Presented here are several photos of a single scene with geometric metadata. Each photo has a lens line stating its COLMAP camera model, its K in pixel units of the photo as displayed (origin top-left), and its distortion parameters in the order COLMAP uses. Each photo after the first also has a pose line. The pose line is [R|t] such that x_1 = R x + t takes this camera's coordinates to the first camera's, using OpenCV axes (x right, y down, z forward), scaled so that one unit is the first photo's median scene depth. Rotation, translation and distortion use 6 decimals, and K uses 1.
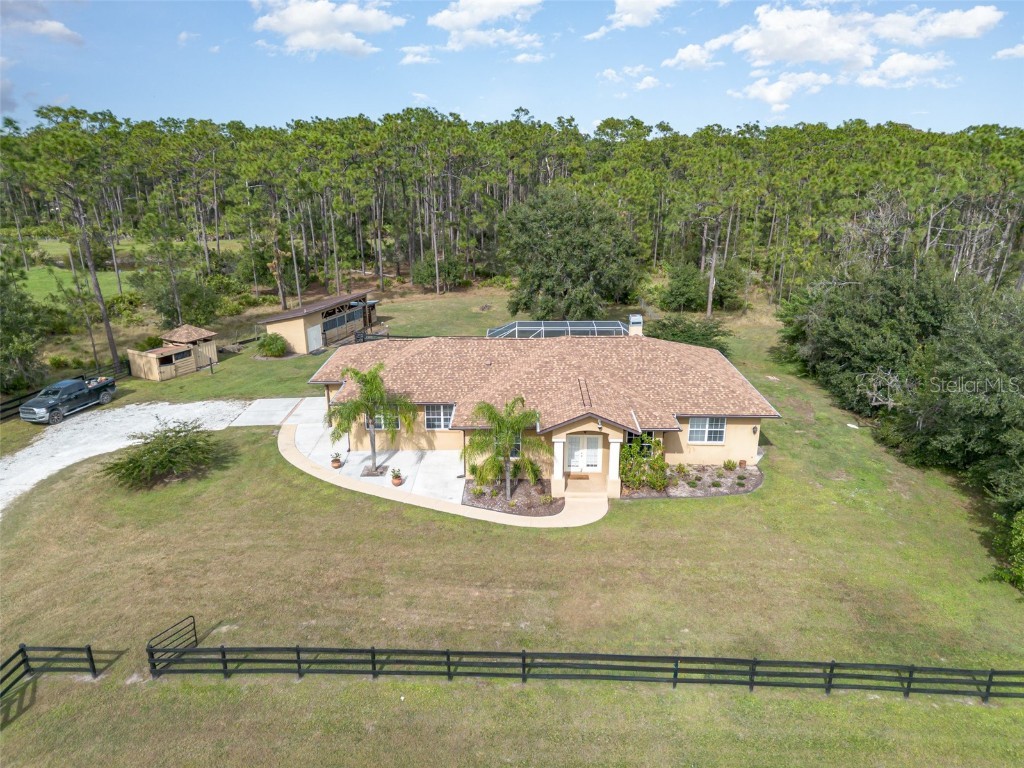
lens RADIAL K [[734.9, 0, 510.8], [0, 734.9, 383.9], [0, 0, 1]] dist [0.027011, -0.003386]
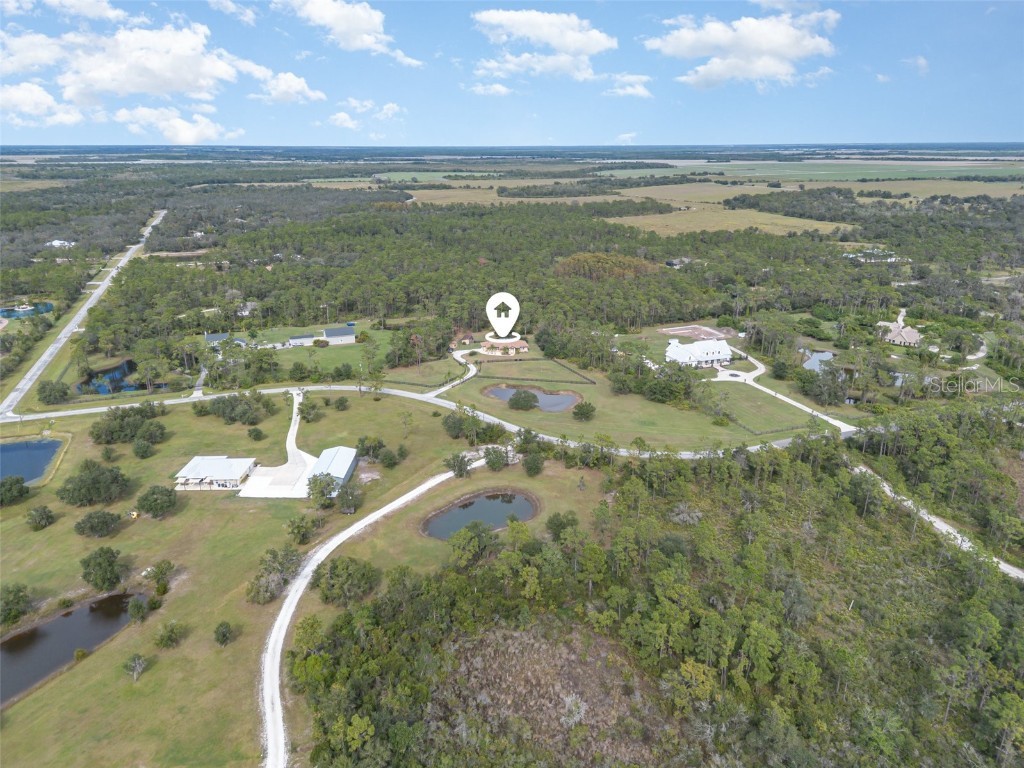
lens RADIAL K [[734.9, 0, 509.1], [0, 734.9, 382.9], [0, 0, 1]] dist [0.027011, -0.003386]
pose [[0.985315, -0.059719, 0.159962, -1.639686], [0.060918, 0.998139, -0.002598, 0.575437], [-0.159510, 0.012304, 0.987120, -9.347977]]
